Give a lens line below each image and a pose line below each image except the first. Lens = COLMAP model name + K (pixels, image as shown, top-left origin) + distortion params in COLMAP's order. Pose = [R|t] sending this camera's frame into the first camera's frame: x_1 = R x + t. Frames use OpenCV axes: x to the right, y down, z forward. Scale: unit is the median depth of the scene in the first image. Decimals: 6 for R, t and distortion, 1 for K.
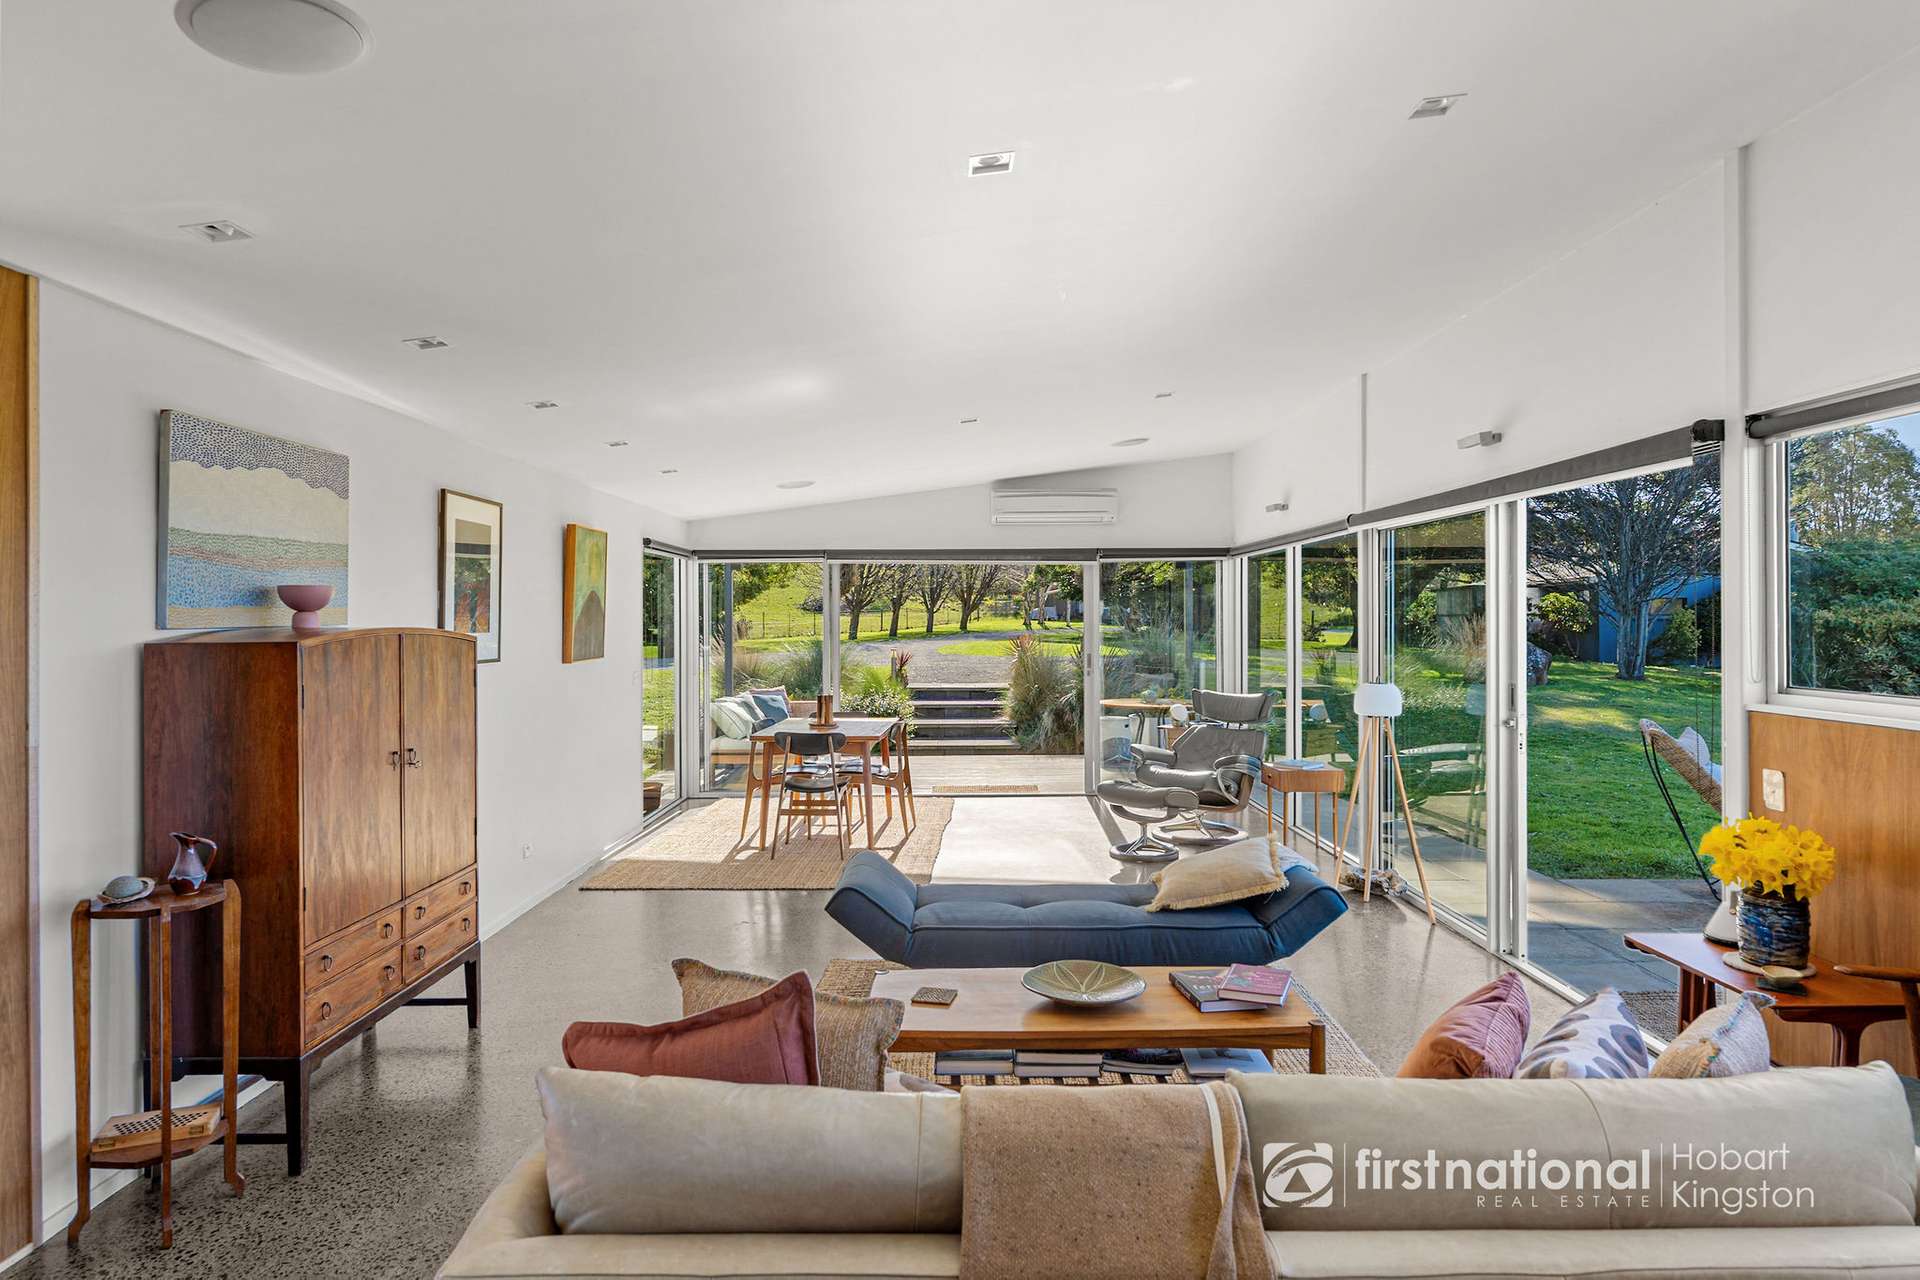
lens RADIAL K [[1096.6, 0, 953.8], [0, 1096.6, 637.8], [0, 0, 1]] dist [-0.000338, -0.000024]
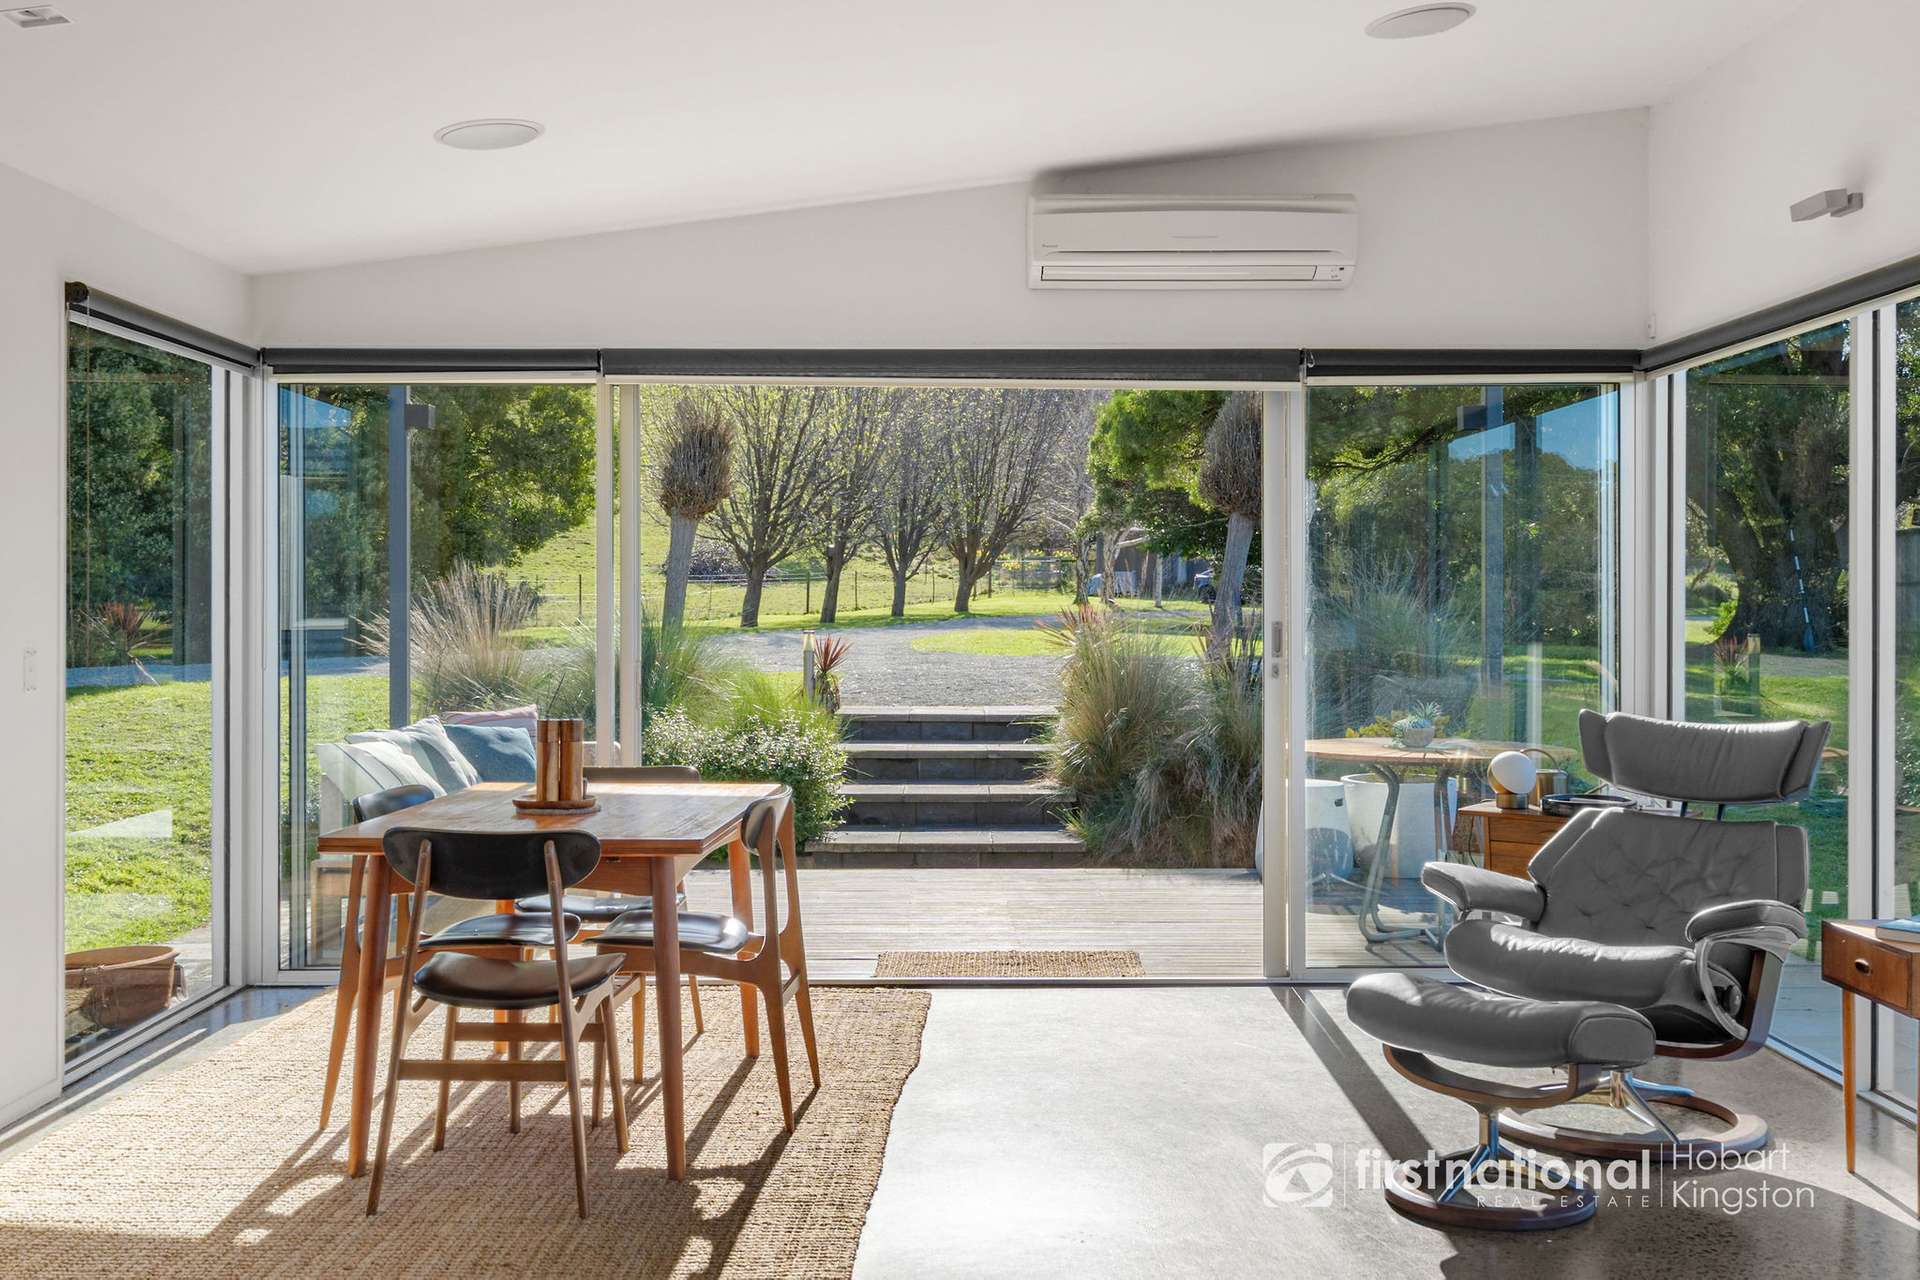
lens RADIAL K [[1987.3, 0, 962.4], [0, 1987.3, 621.8], [0, 0, 1]] dist [0.049409, 0.000000]
pose [[0.999953, 0.003846, 0.008874, 0.004542], [-0.003795, 0.999976, -0.005812, 0.018086], [-0.008896, 0.005778, 0.999944, 0.270874]]
